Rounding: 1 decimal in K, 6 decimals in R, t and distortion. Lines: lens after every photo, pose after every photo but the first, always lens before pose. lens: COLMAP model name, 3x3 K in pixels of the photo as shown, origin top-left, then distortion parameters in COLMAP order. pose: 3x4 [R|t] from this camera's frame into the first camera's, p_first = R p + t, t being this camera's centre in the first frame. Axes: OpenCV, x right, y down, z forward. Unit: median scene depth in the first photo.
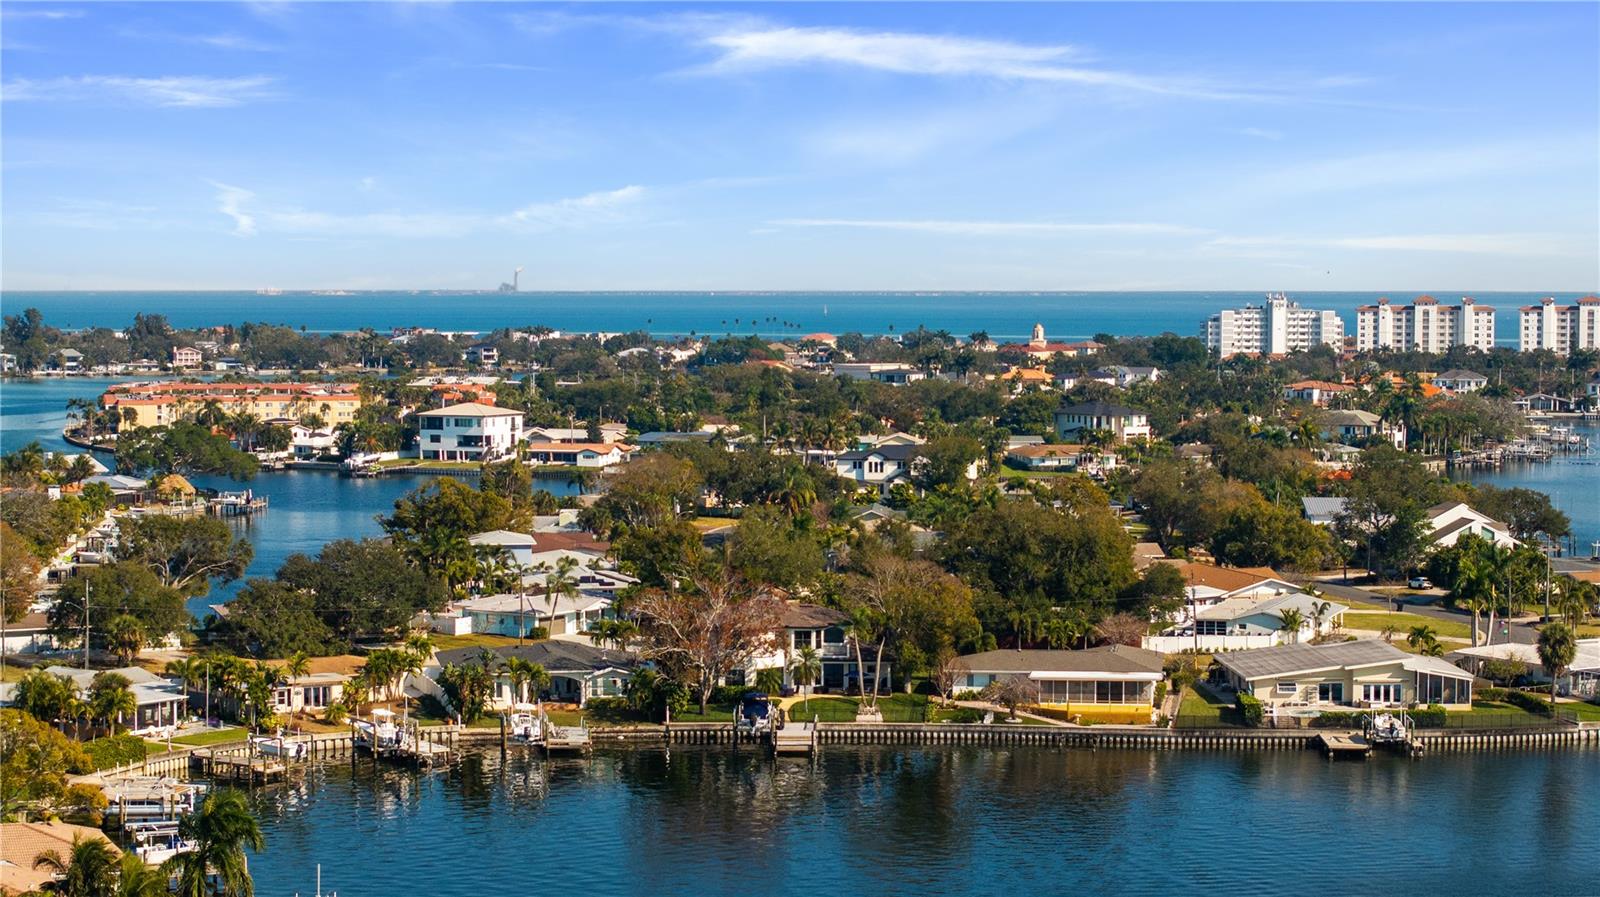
lens RADIAL K [[2964.2, 0, 801.6], [0, 2964.2, 448.8], [0, 0, 1]] dist [-0.040171, 0.000000]
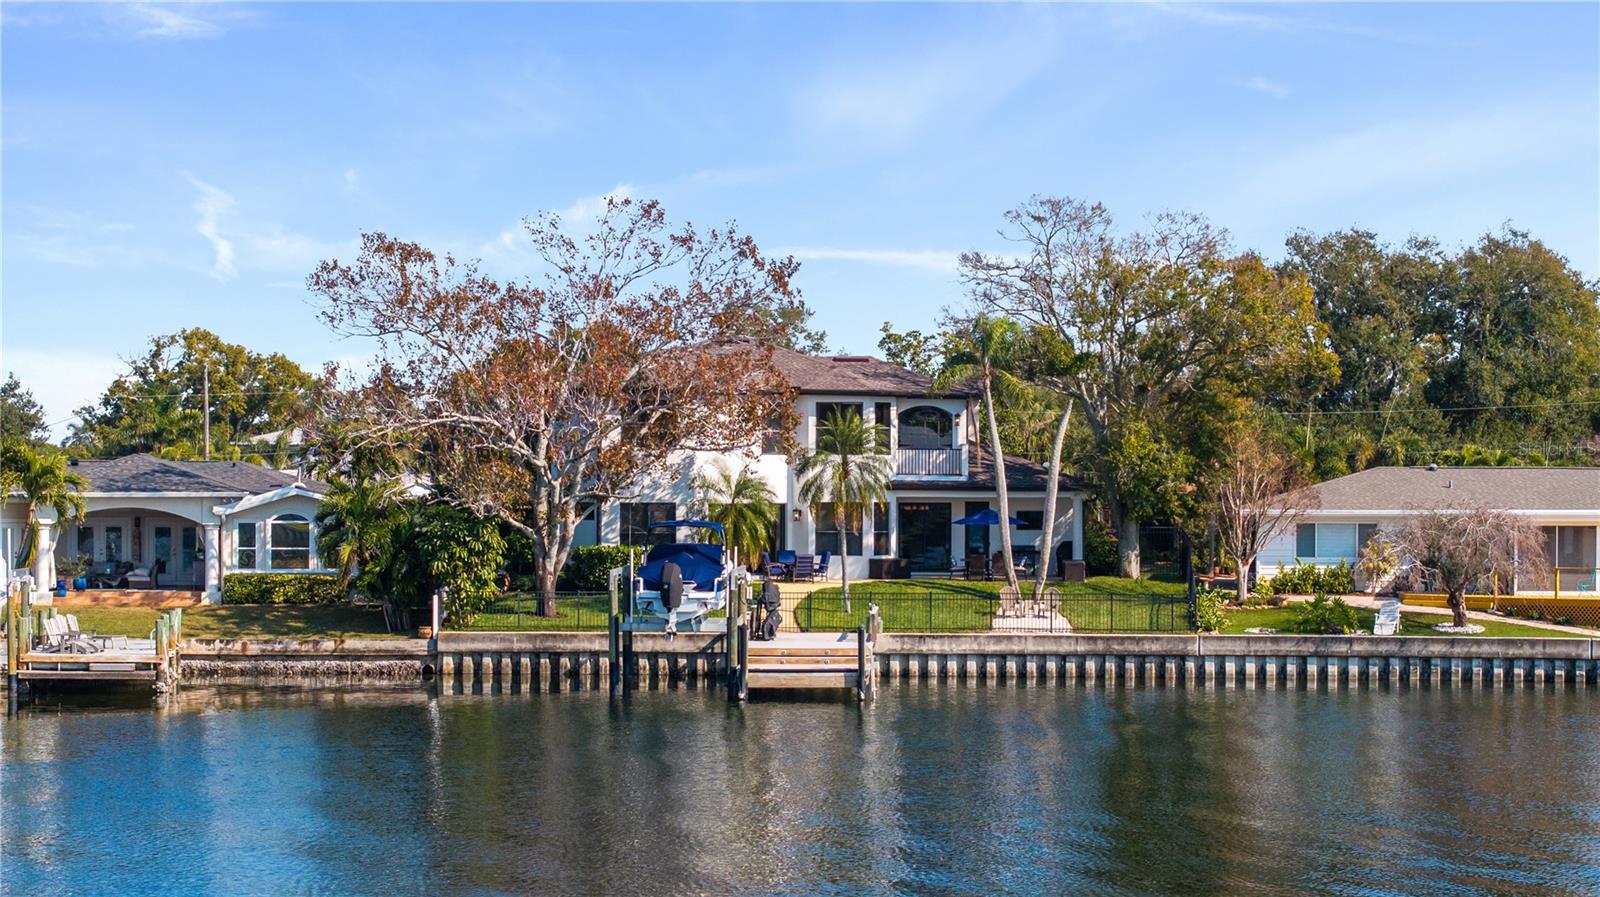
lens RADIAL K [[2964.2, 0, 798.0], [0, 2964.2, 447.4], [0, 0, 1]] dist [-0.040171, 0.000000]
pose [[0.999639, 0.000849, -0.026871, 0.005228], [-0.002528, 0.998042, -0.062501, 0.092573], [0.026765, 0.062546, 0.997683, 0.662499]]
